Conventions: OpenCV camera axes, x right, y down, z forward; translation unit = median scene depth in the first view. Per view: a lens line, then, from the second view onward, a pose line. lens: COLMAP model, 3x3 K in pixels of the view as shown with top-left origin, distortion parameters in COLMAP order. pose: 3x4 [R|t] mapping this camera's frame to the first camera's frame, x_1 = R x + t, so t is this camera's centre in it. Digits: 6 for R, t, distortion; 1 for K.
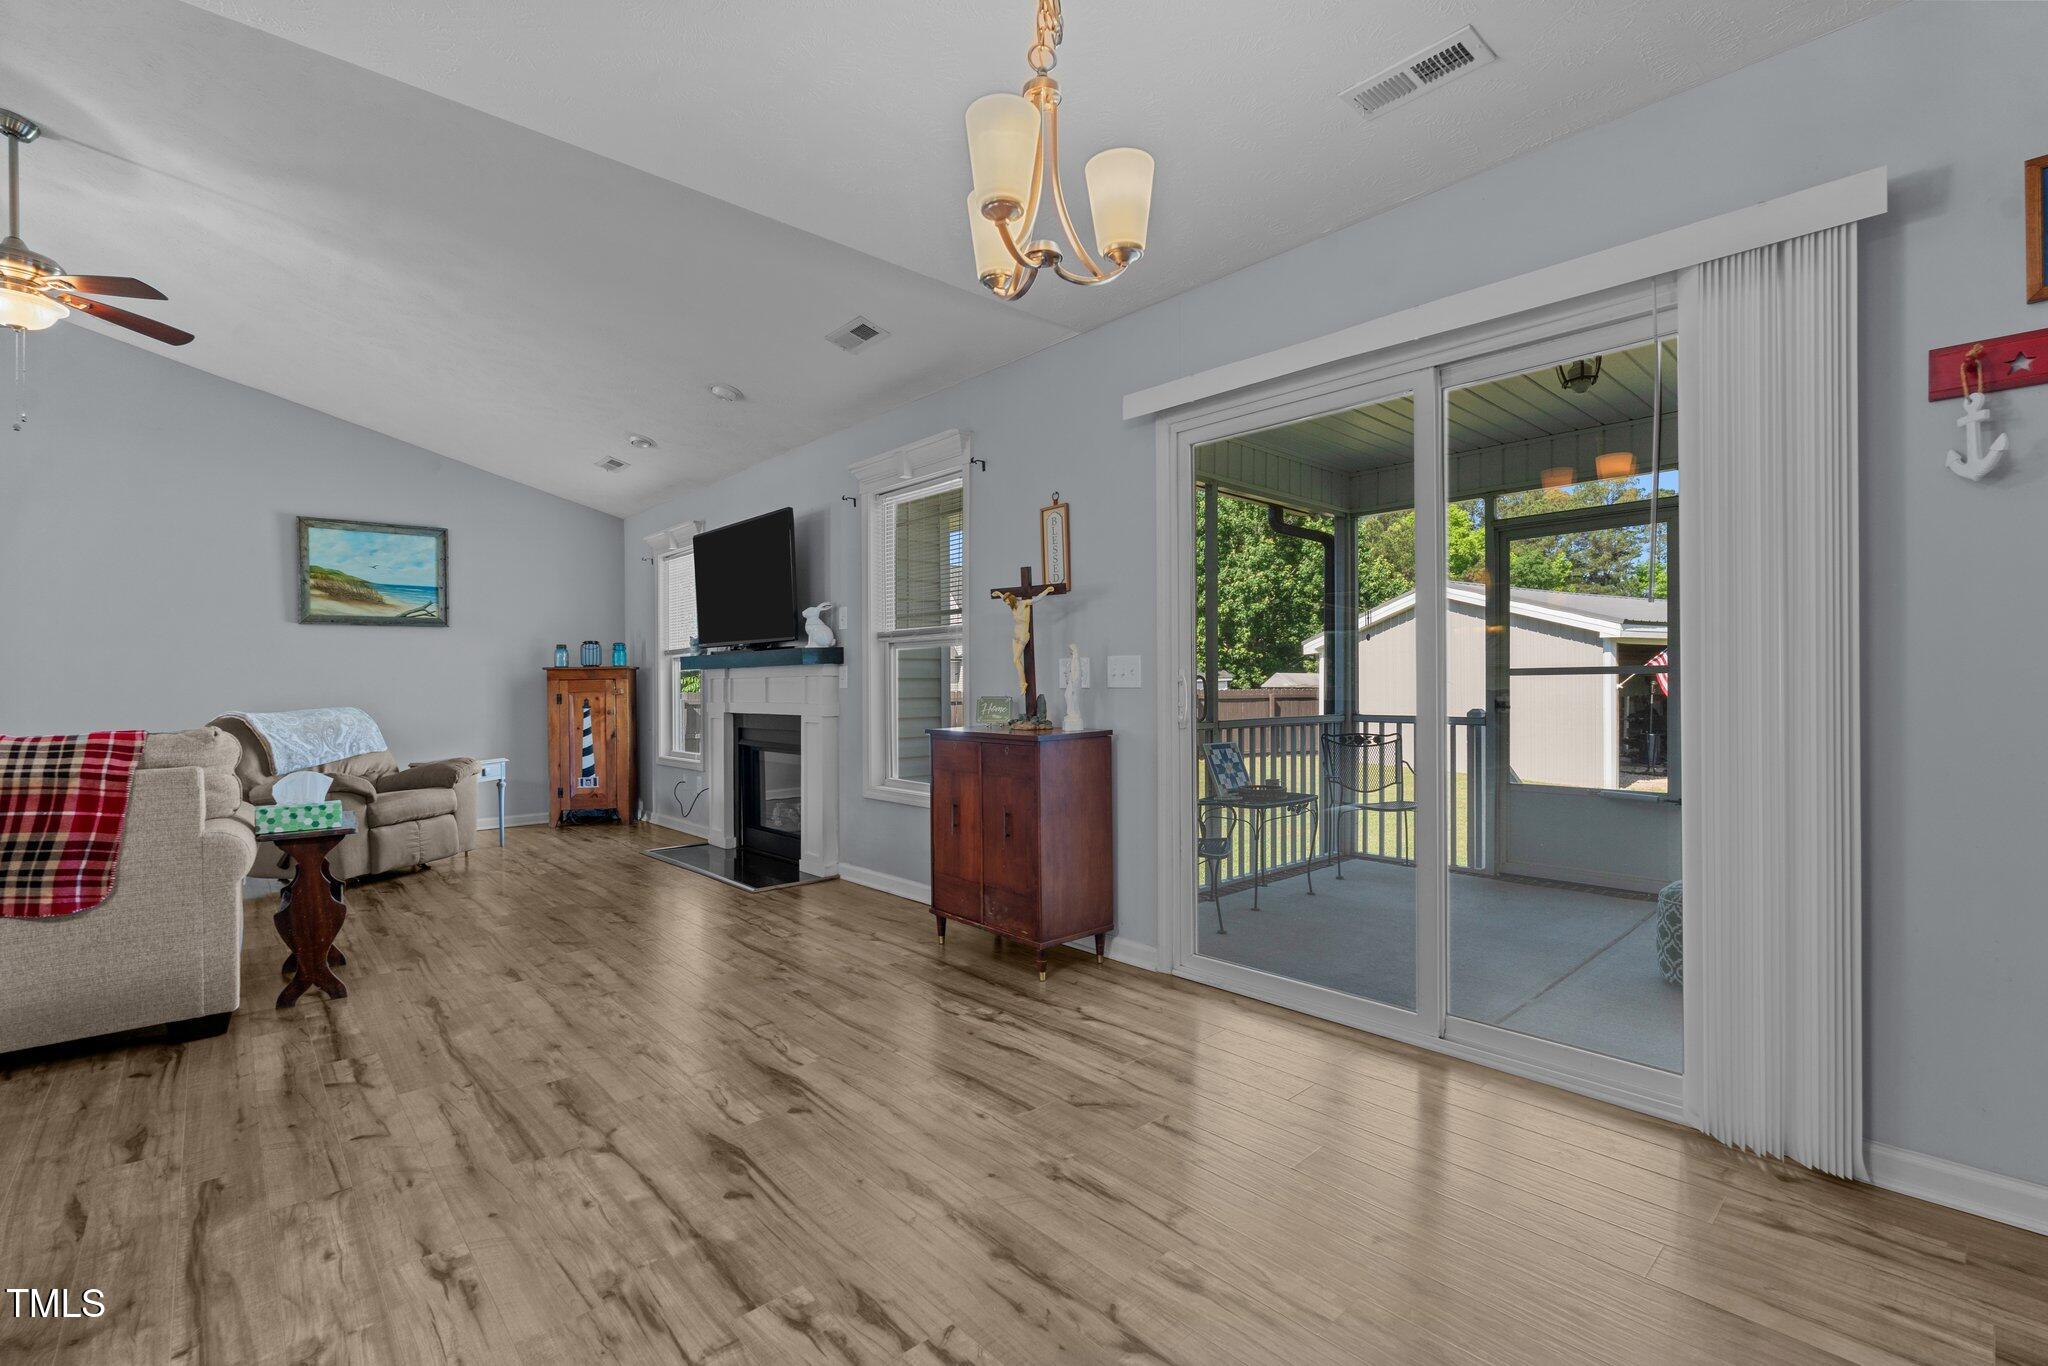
lens RADIAL K [[893.8, 0, 1017.2], [0, 893.8, 688.4], [0, 0, 1]] dist [-0.011356, 0.001174]
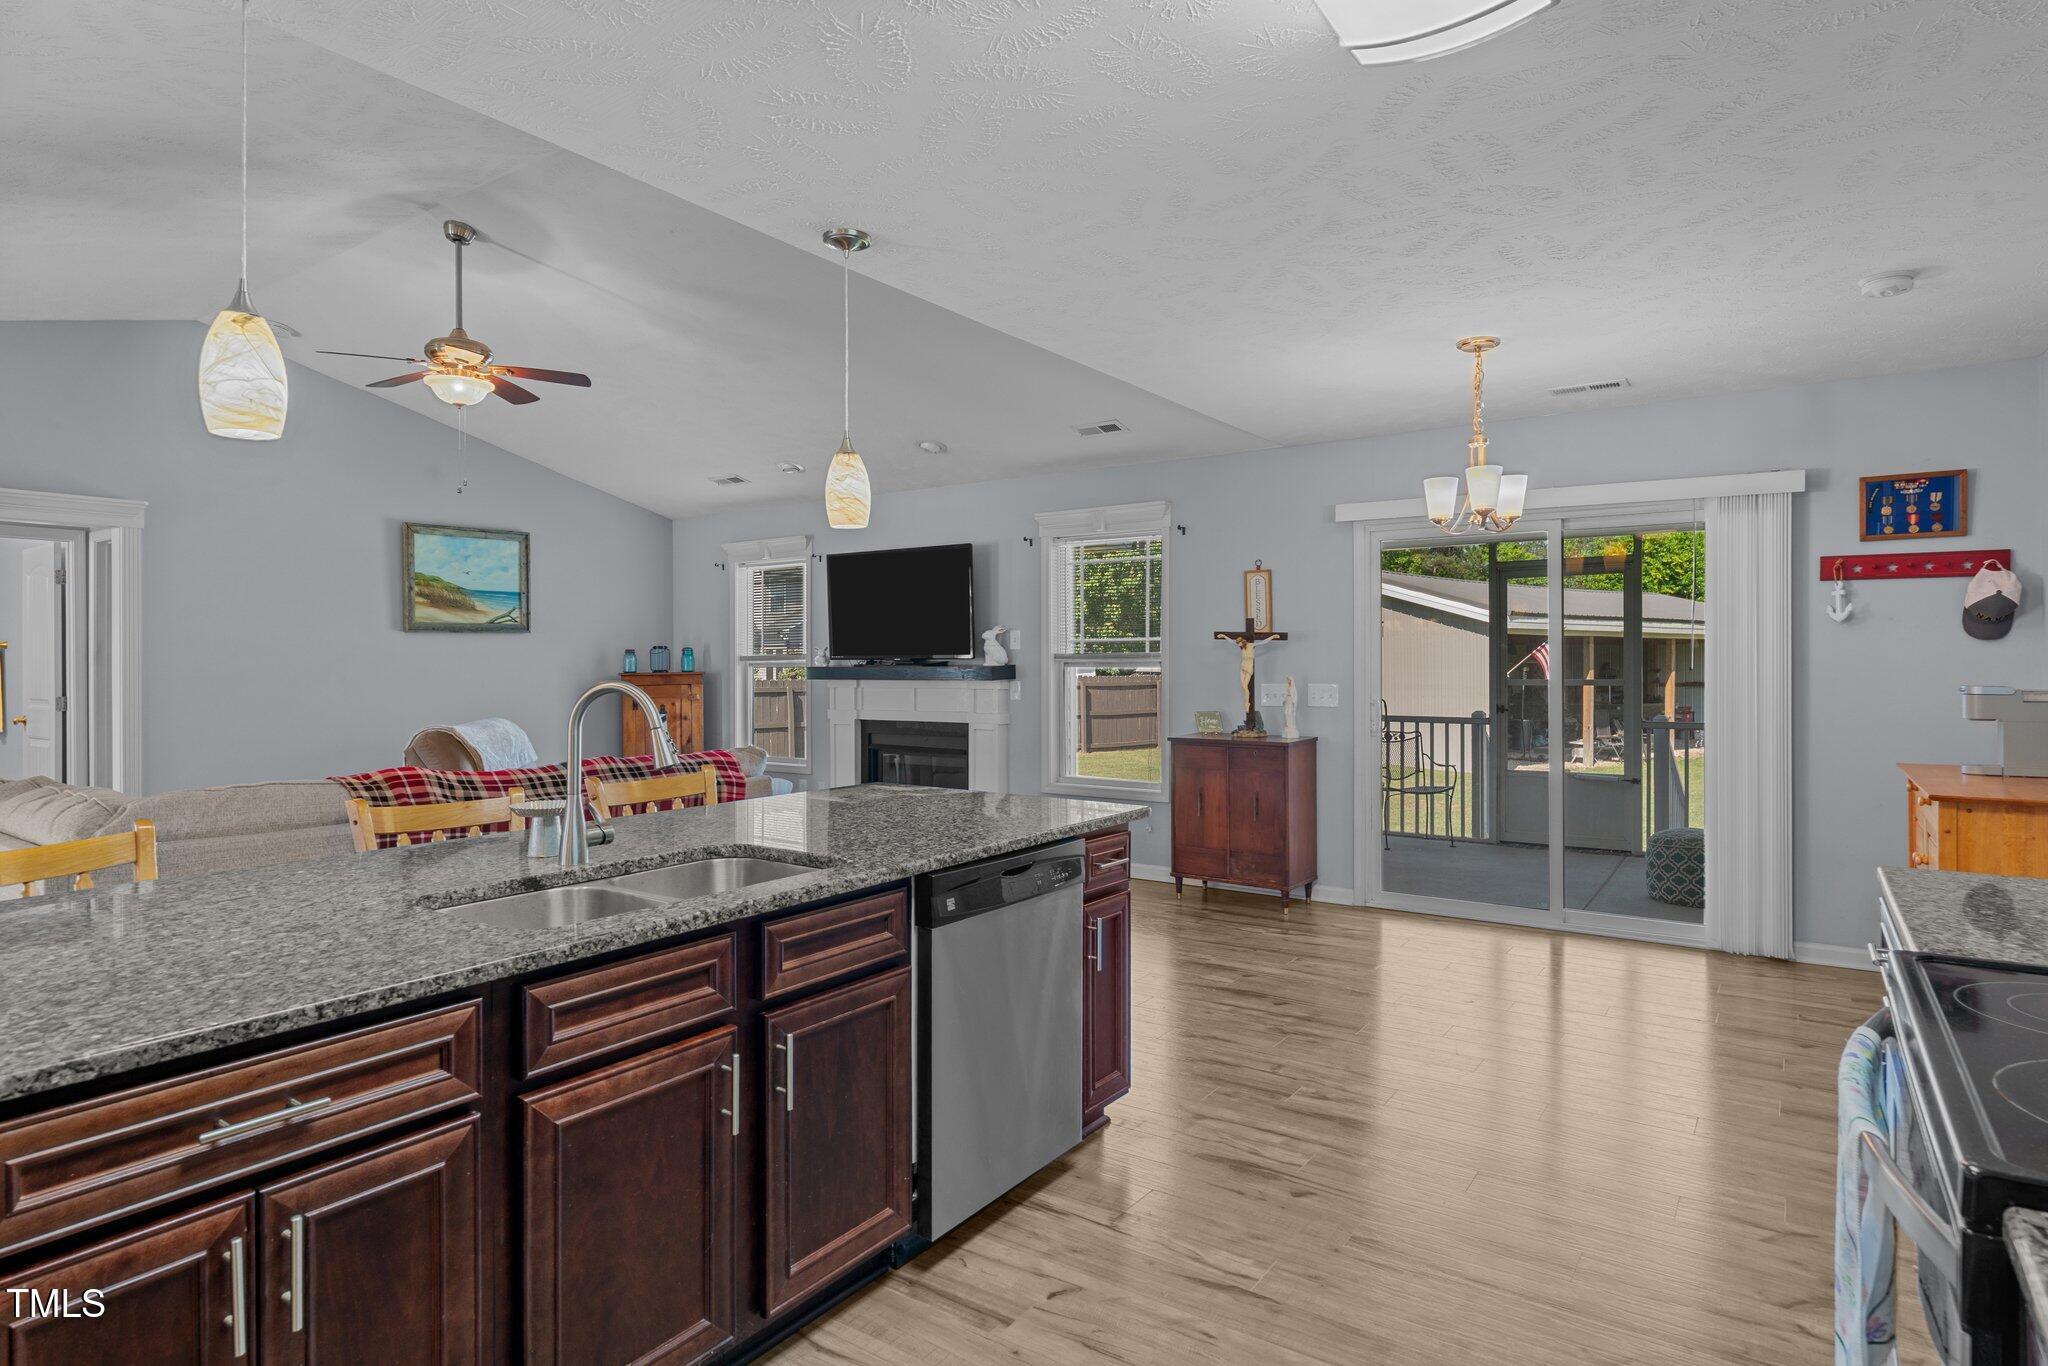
lens RADIAL K [[1086.2, 0, 1037.8], [0, 1086.2, 669.4], [0, 0, 1]] dist [-0.003561, 0.001656]
pose [[0.974620, 0.000738, 0.223863, -0.484454], [-0.001484, 0.999994, 0.003162, -0.044459], [-0.223859, -0.003414, 0.974616, -0.391153]]
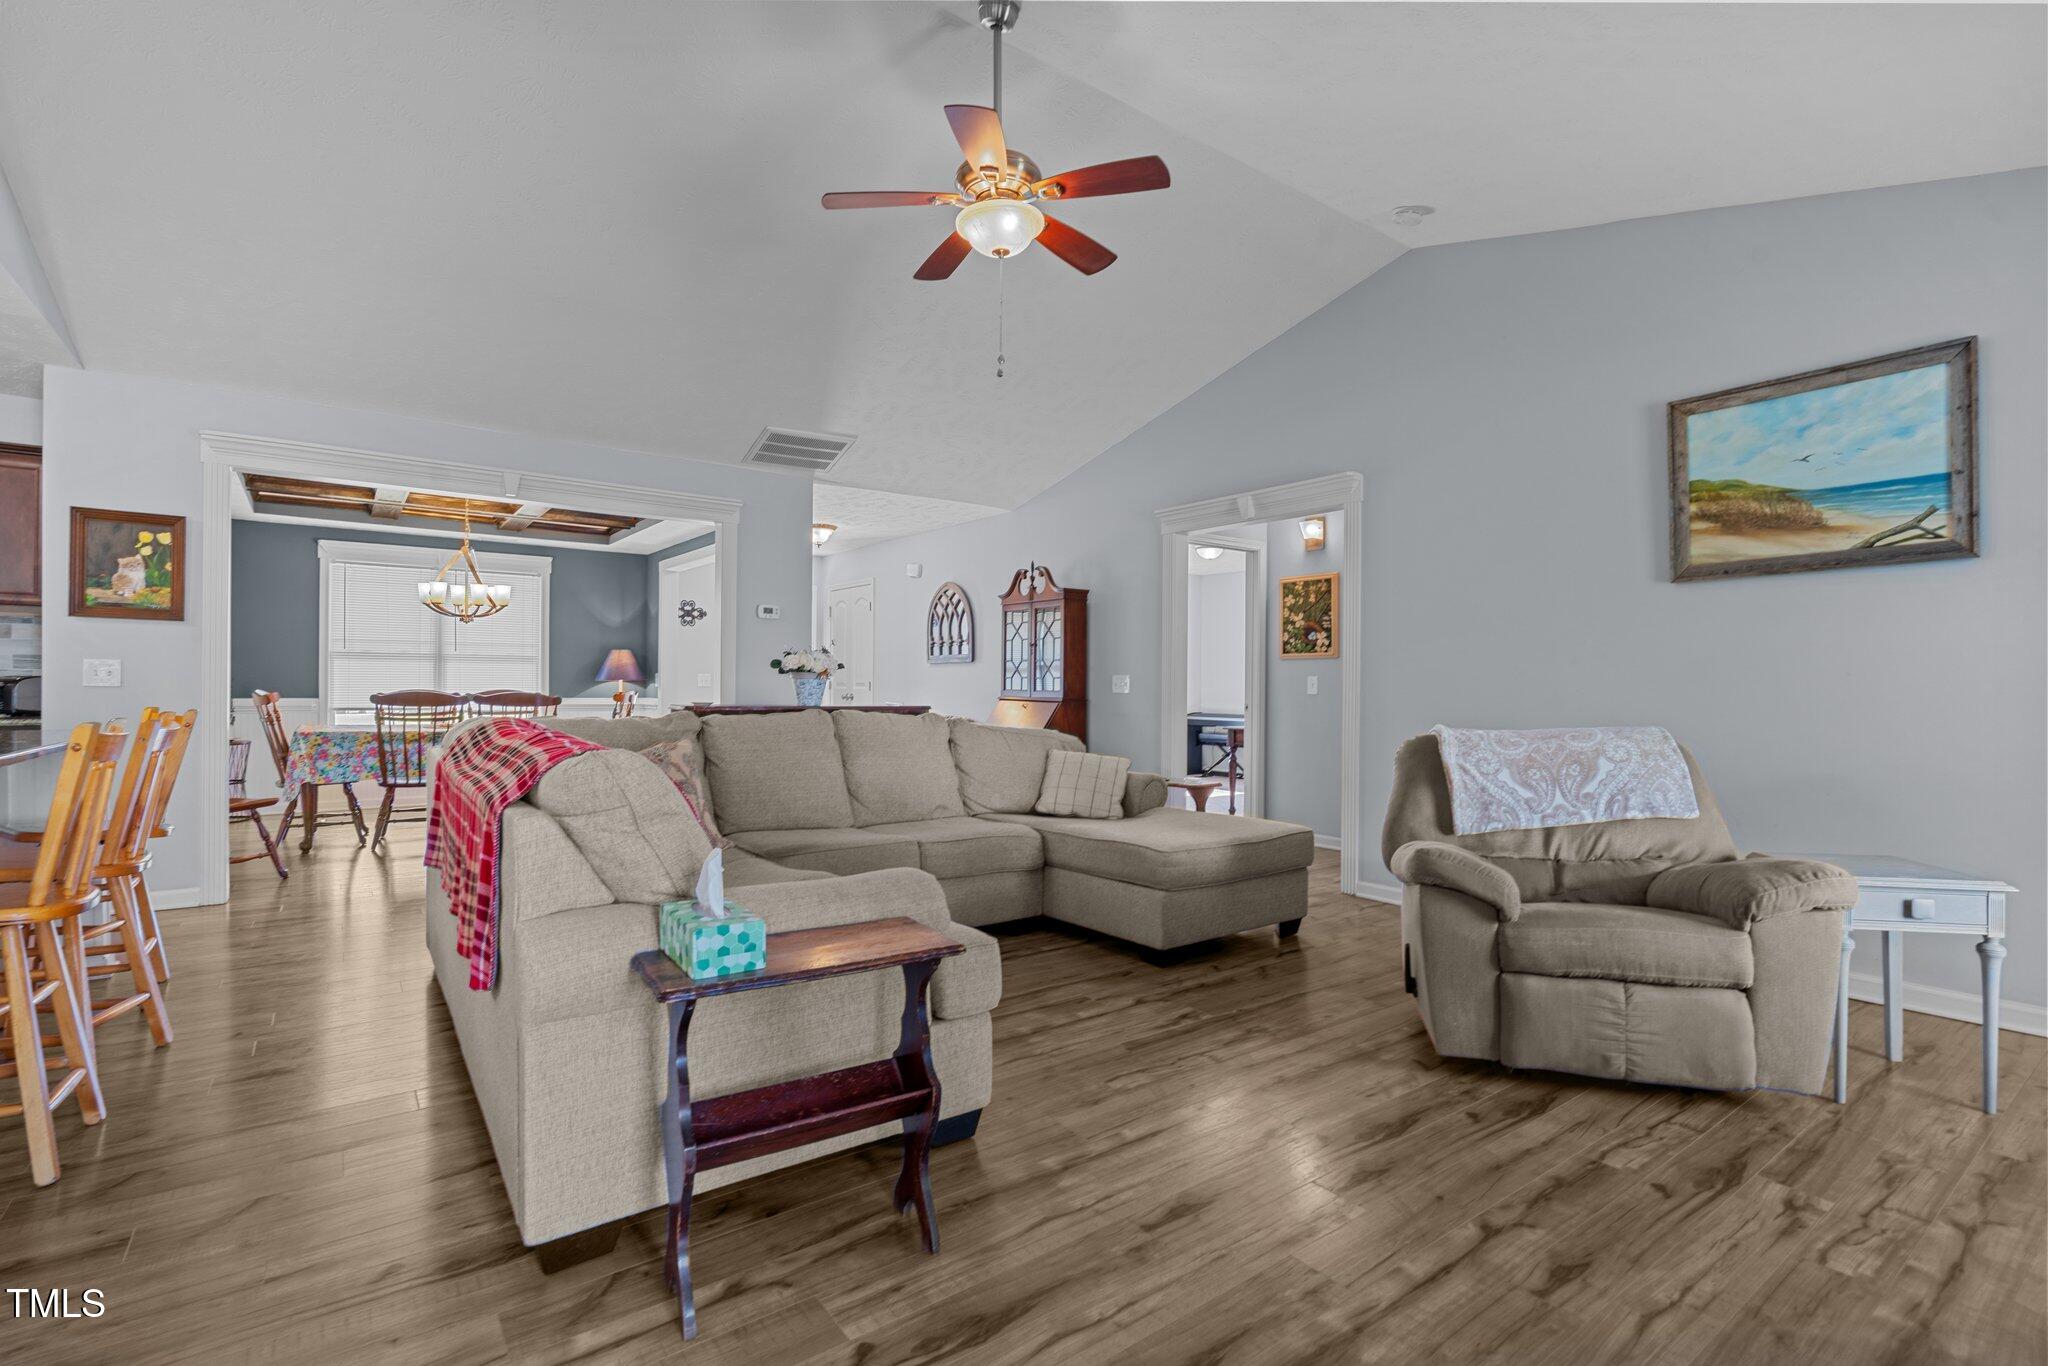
lens RADIAL K [[935.5, 0, 1007.4], [0, 935.5, 683.4], [0, 0, 1]] dist [-0.009155, -0.000393]
pose [[-0.104088, 0.001685, -0.994567, -0.174711], [-0.008450, 0.999961, 0.002579, -0.004046], [0.994532, 0.008672, -0.104069, 0.759719]]
